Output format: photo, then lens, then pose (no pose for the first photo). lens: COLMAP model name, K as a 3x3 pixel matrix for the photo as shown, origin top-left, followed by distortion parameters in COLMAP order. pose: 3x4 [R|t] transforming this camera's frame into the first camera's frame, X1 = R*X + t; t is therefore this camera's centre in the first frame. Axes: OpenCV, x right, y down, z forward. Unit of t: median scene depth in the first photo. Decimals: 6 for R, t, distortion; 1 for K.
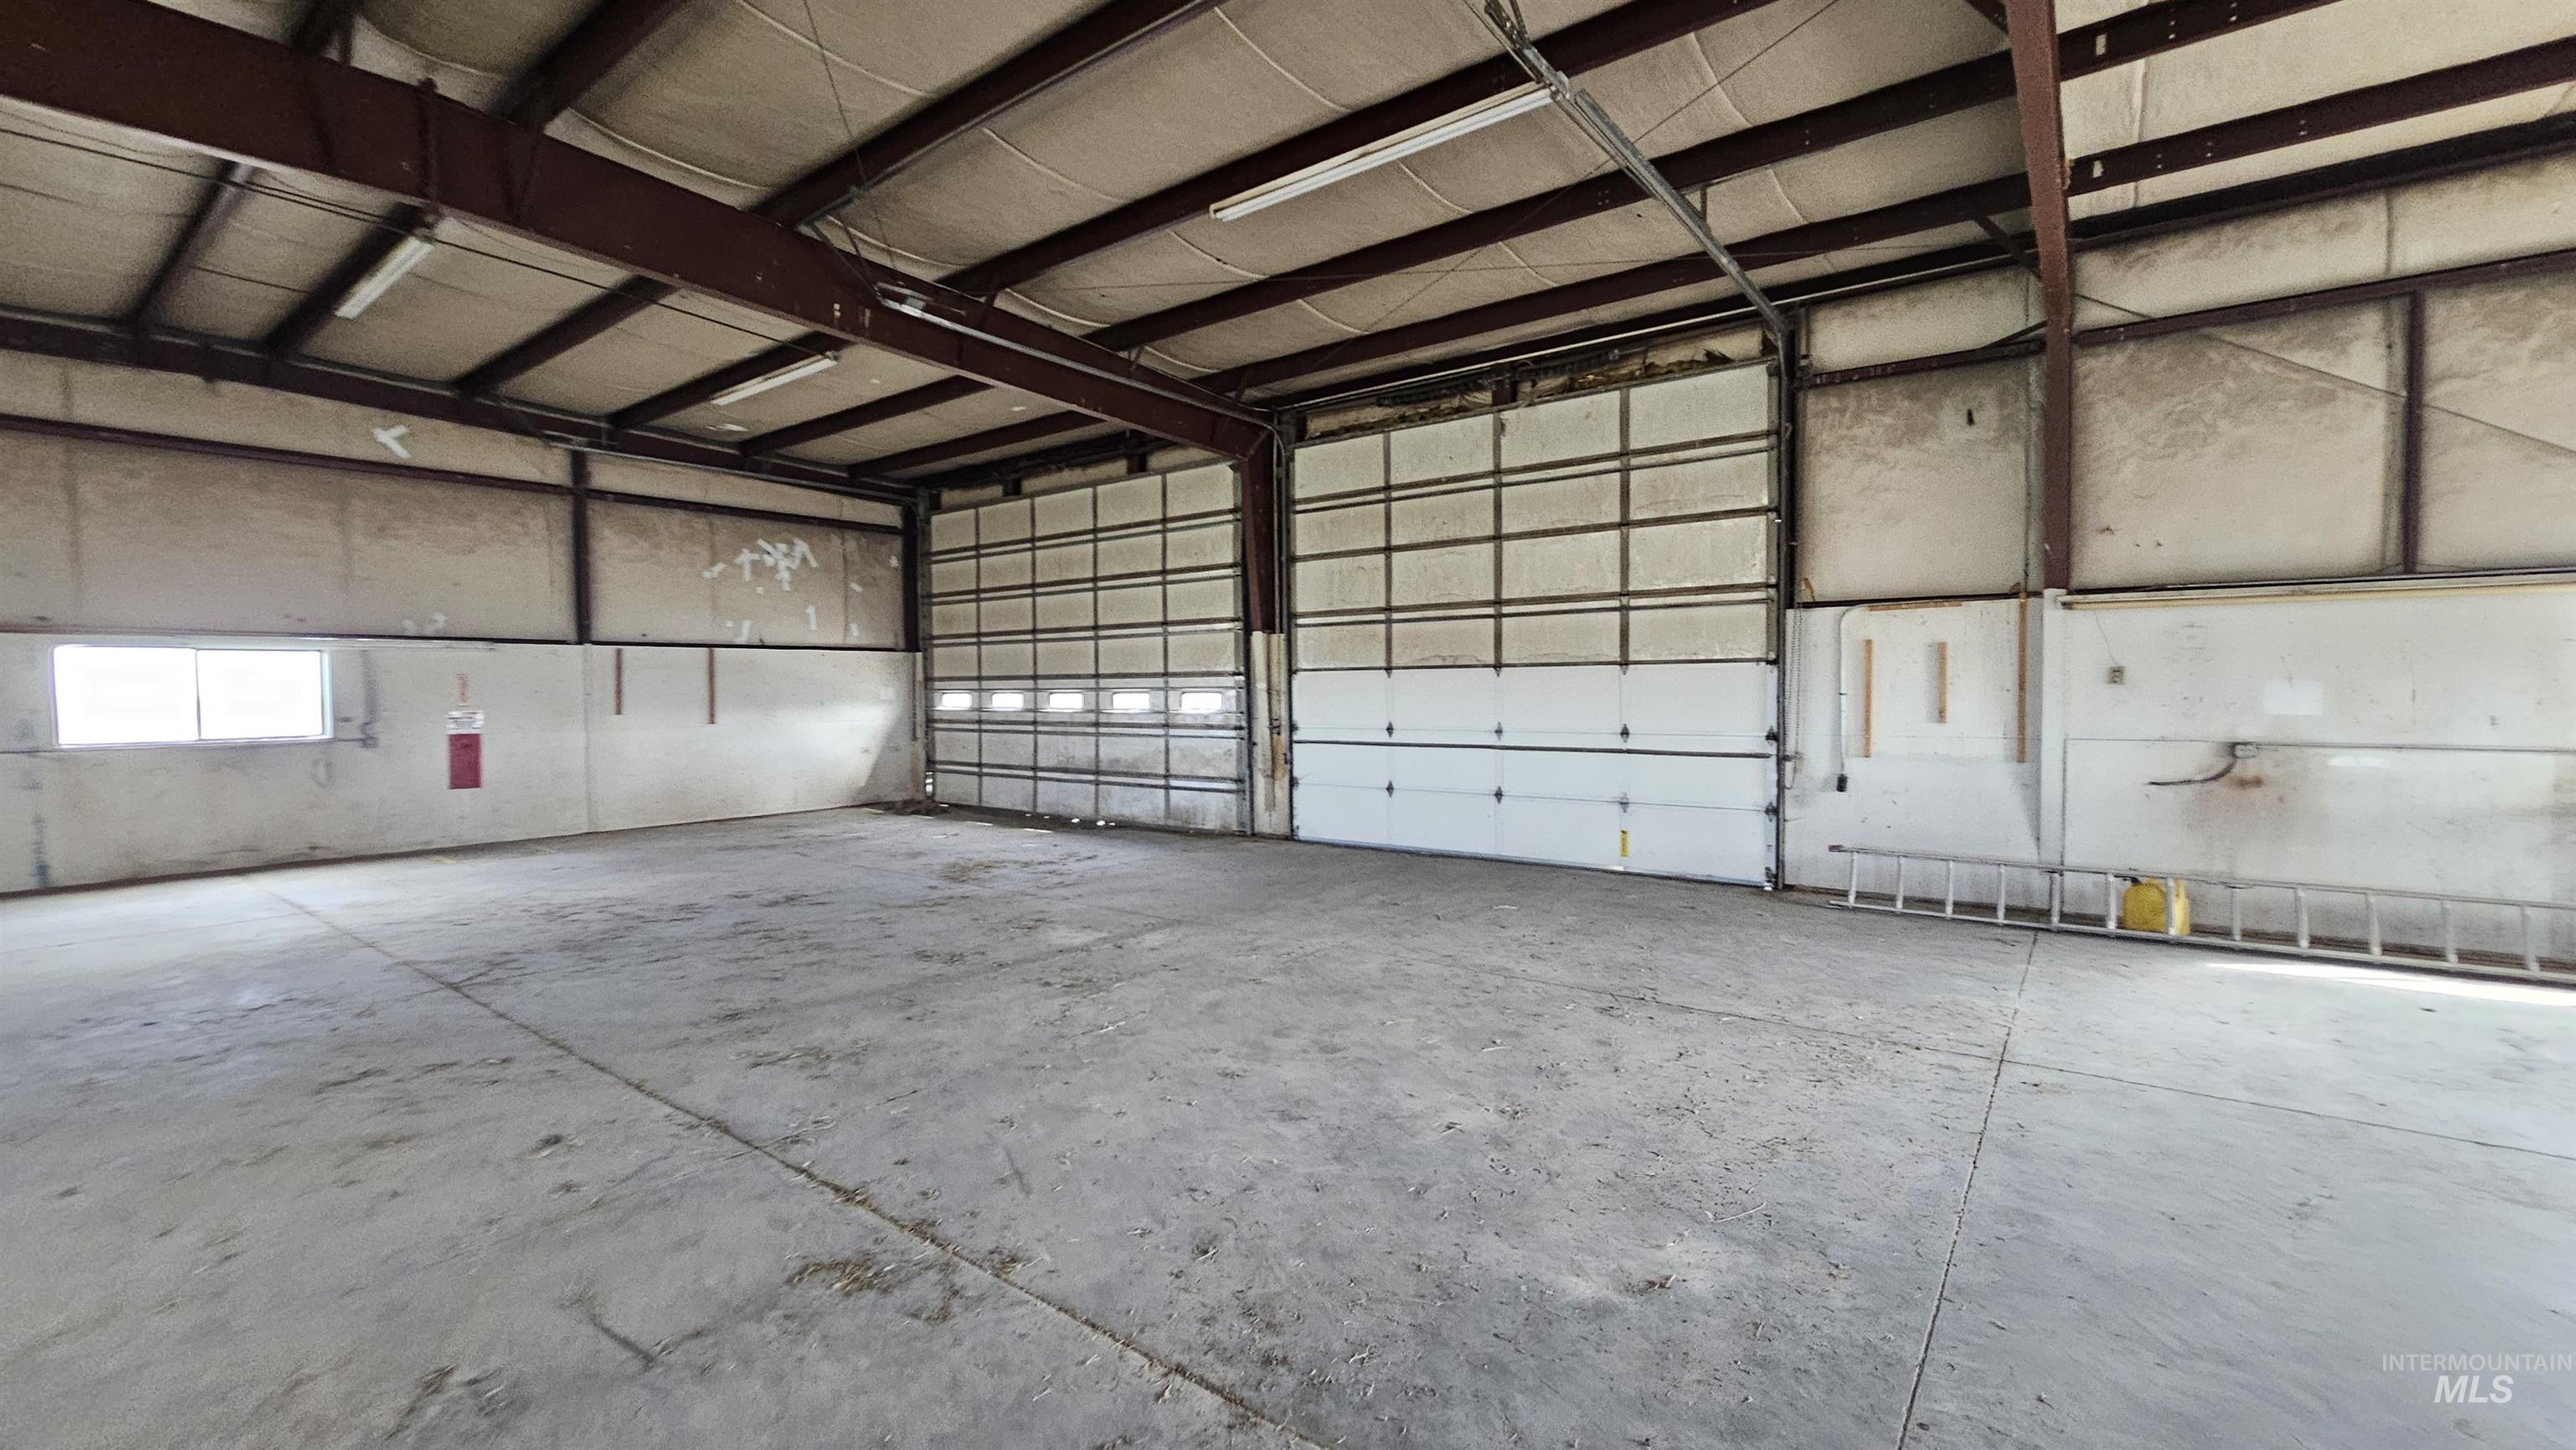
lens RADIAL K [[1063.2, 0, 1303.3], [0, 1063.2, 717.7], [0, 0, 1]] dist [-0.001839, -0.000103]
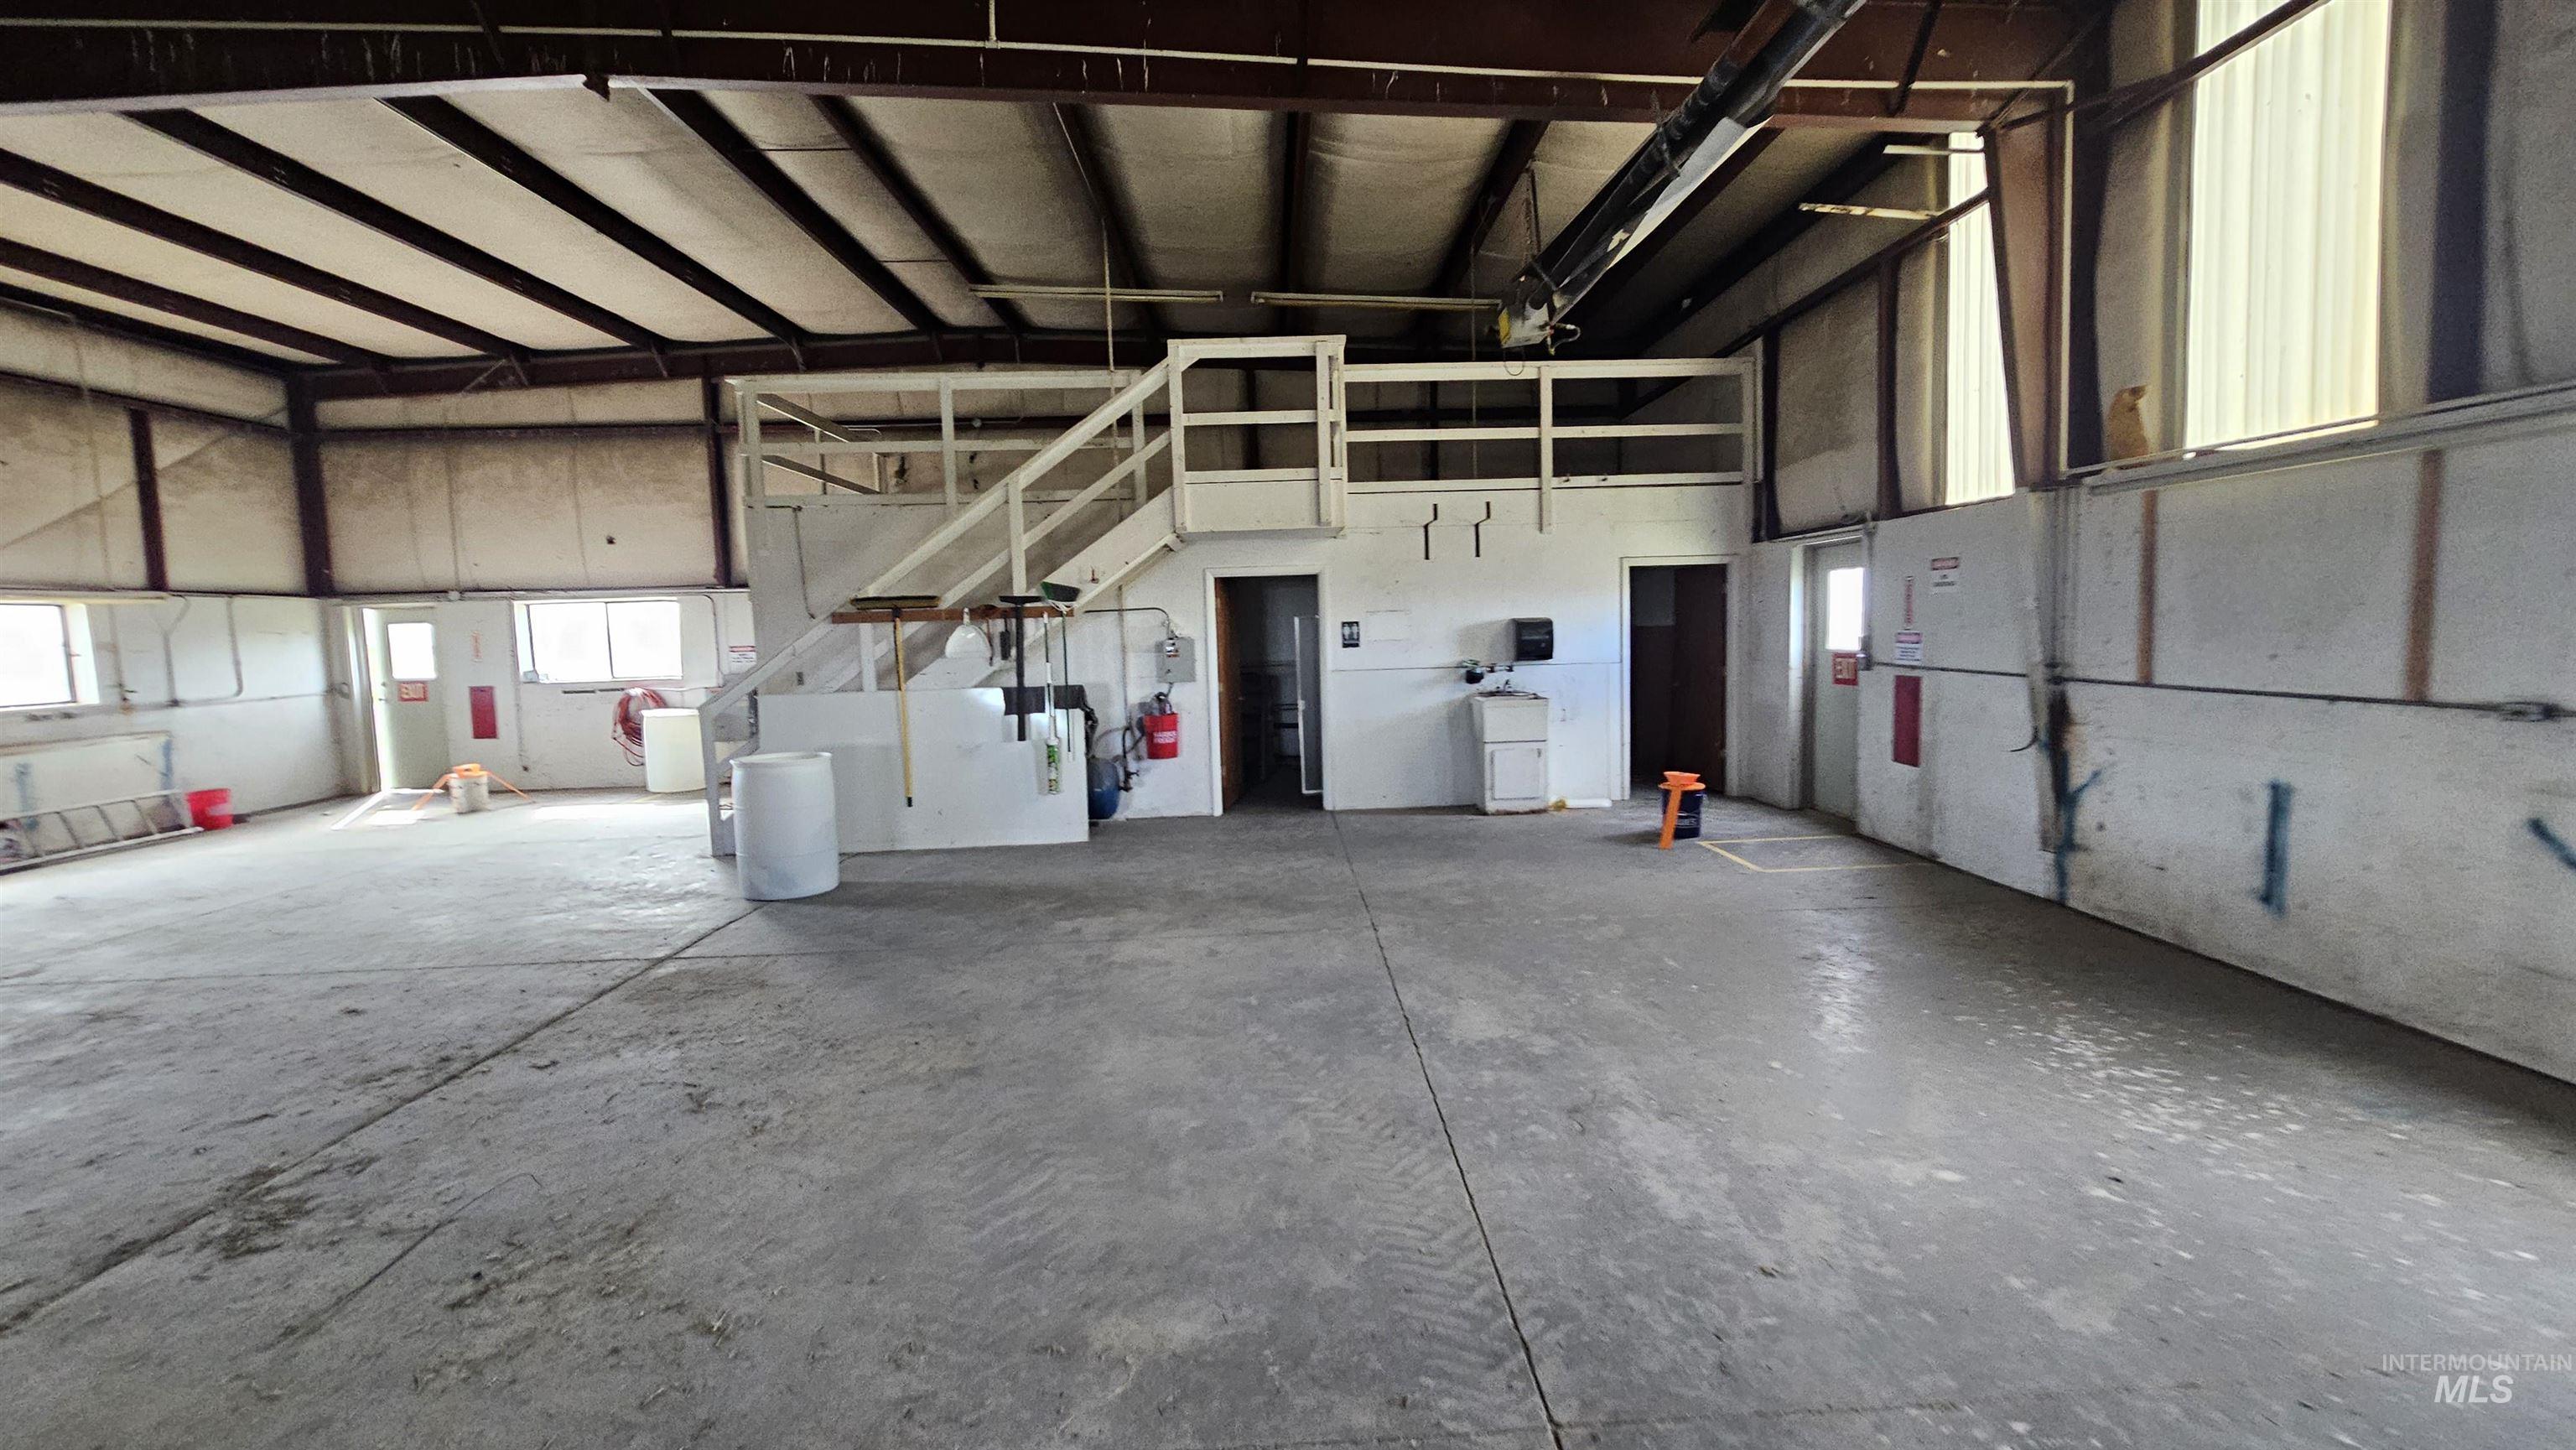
lens RADIAL K [[1063.2, 0, 1284.7], [0, 1063.2, 716.0], [0, 0, 1]] dist [-0.001839, -0.000103]
pose [[-0.611767, -0.057667, 0.788933, -1.819889], [0.035027, 0.994386, 0.099845, -0.028602], [-0.790262, 0.088716, -0.606313, 0.814741]]
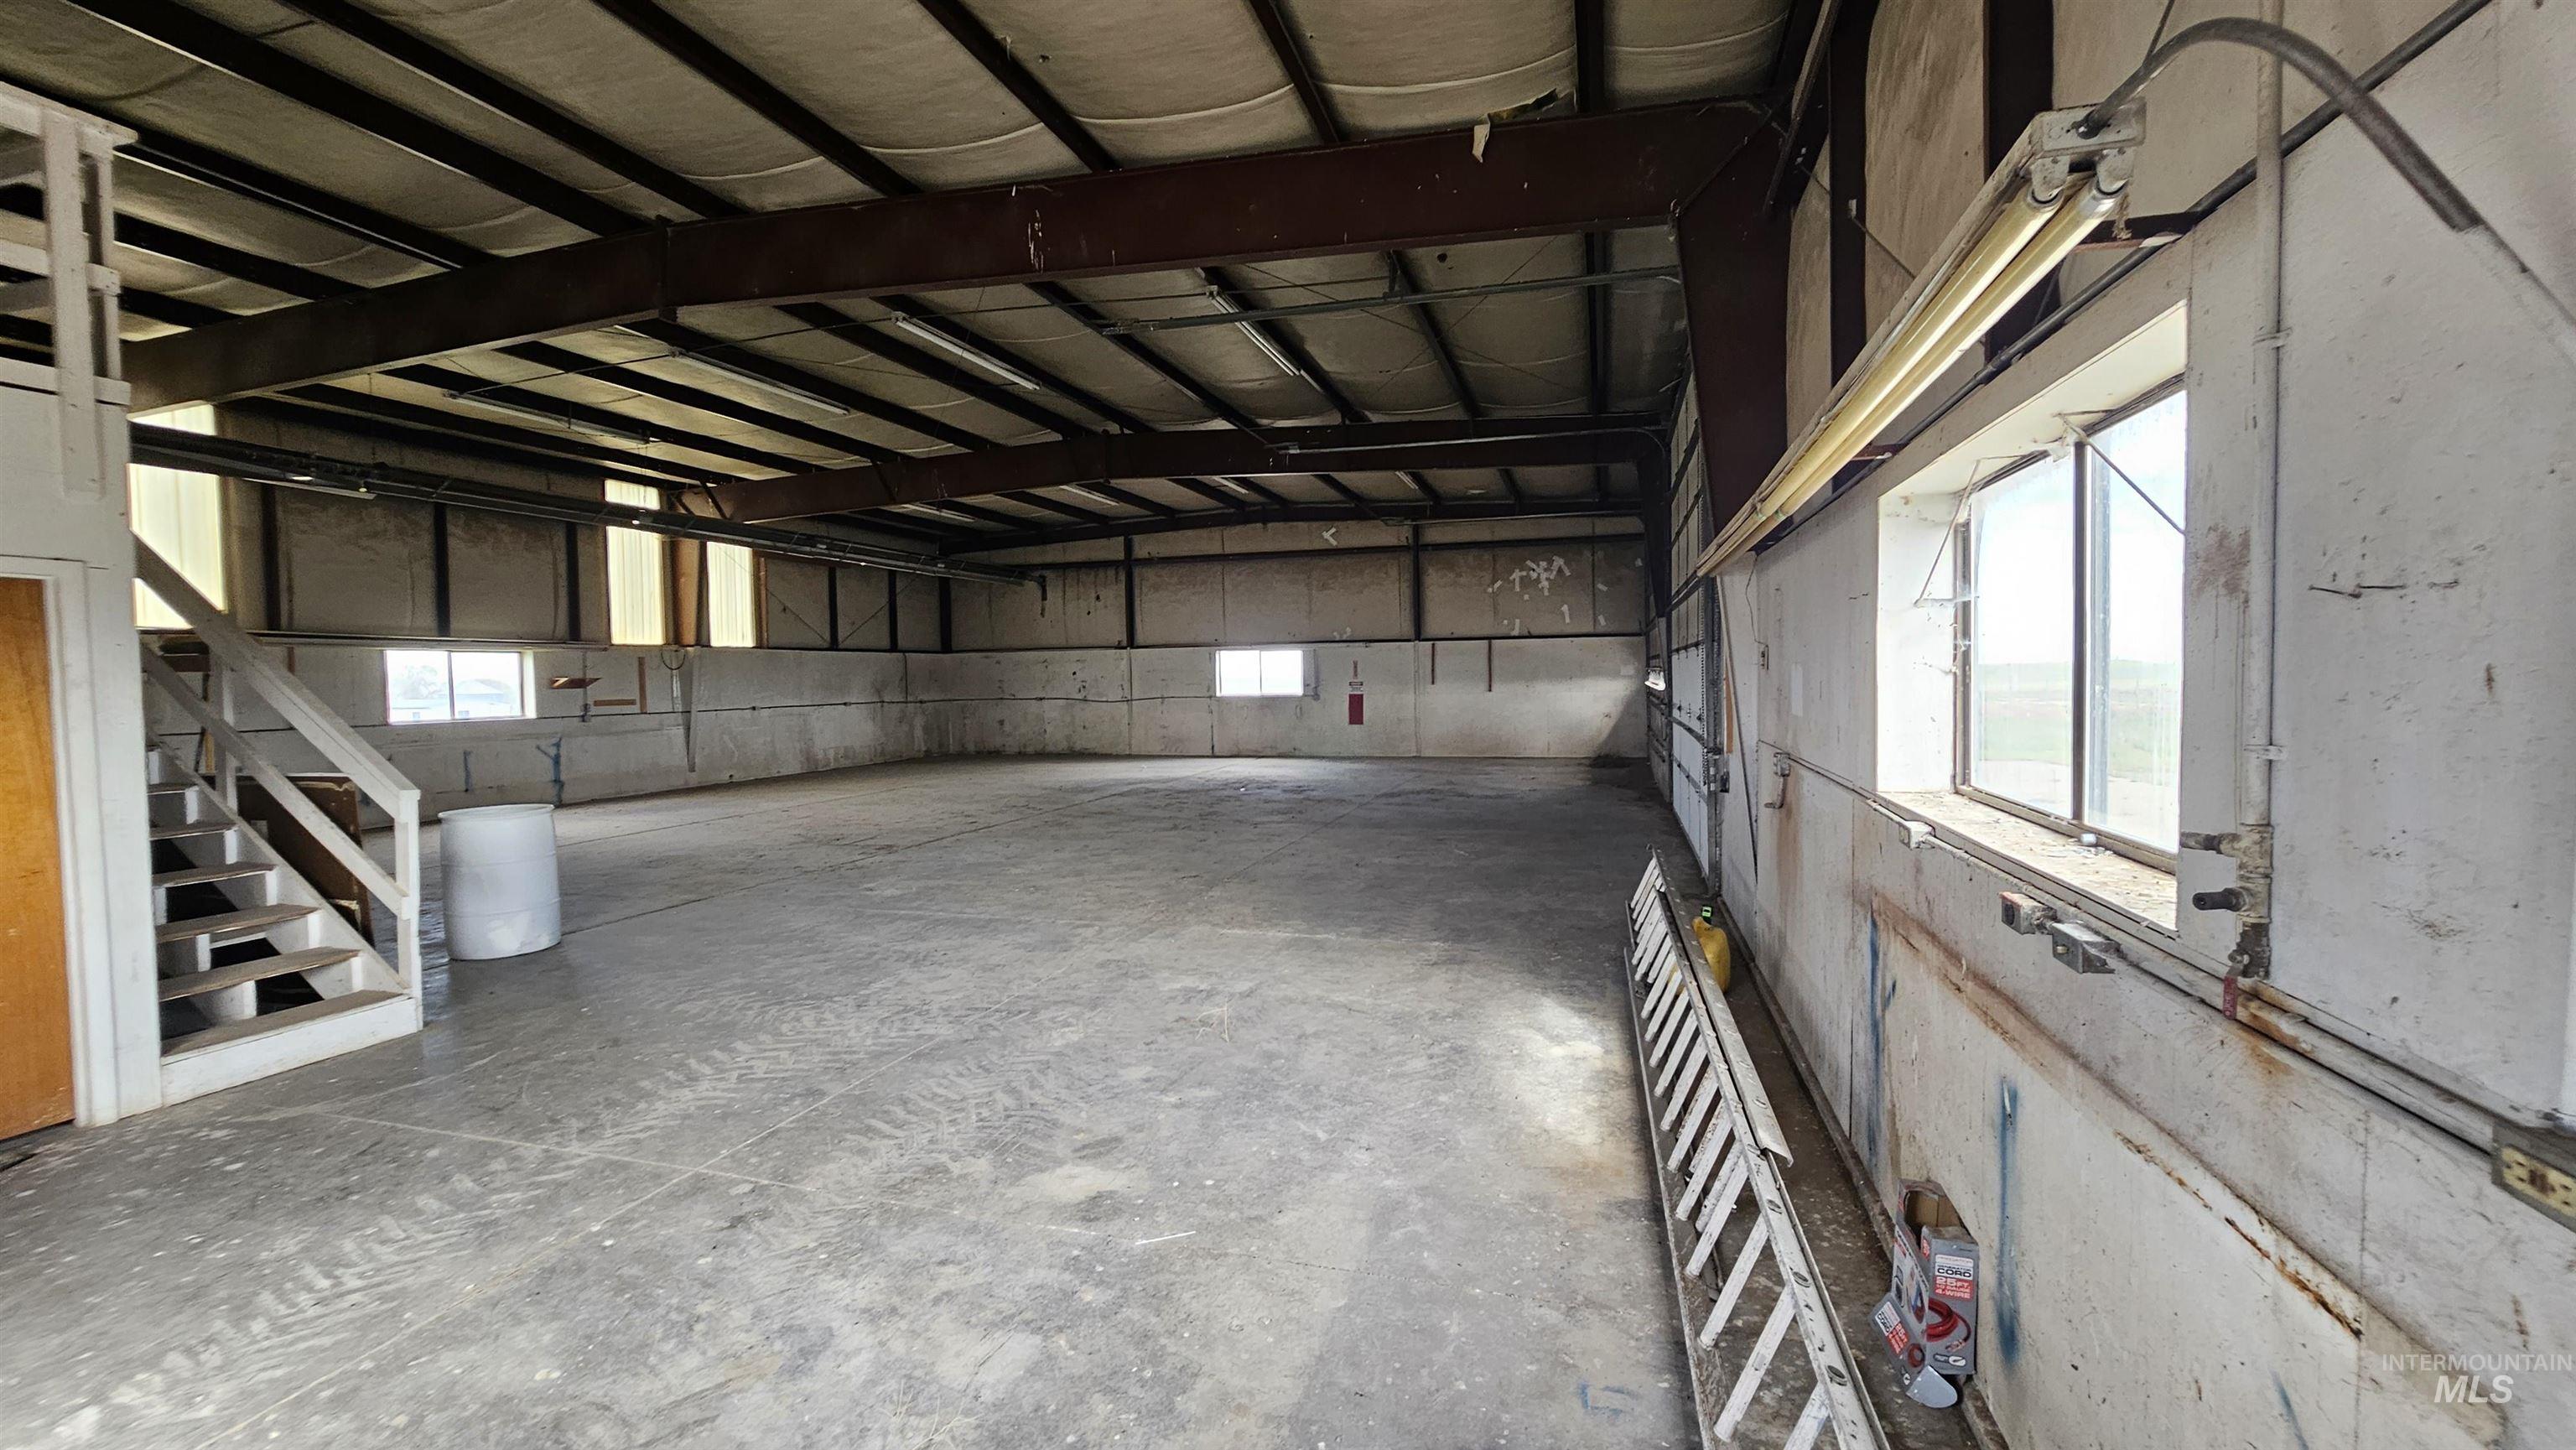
lens RADIAL K [[1063.2, 0, 1302.0], [0, 1063.2, 718.9], [0, 0, 1]] dist [-0.001839, -0.000103]
pose [[0.382863, 0.030249, -0.923310, 0.764128], [-0.012670, 0.999542, 0.027493, 0.007382], [0.923718, 0.001172, 0.383071, 0.210169]]
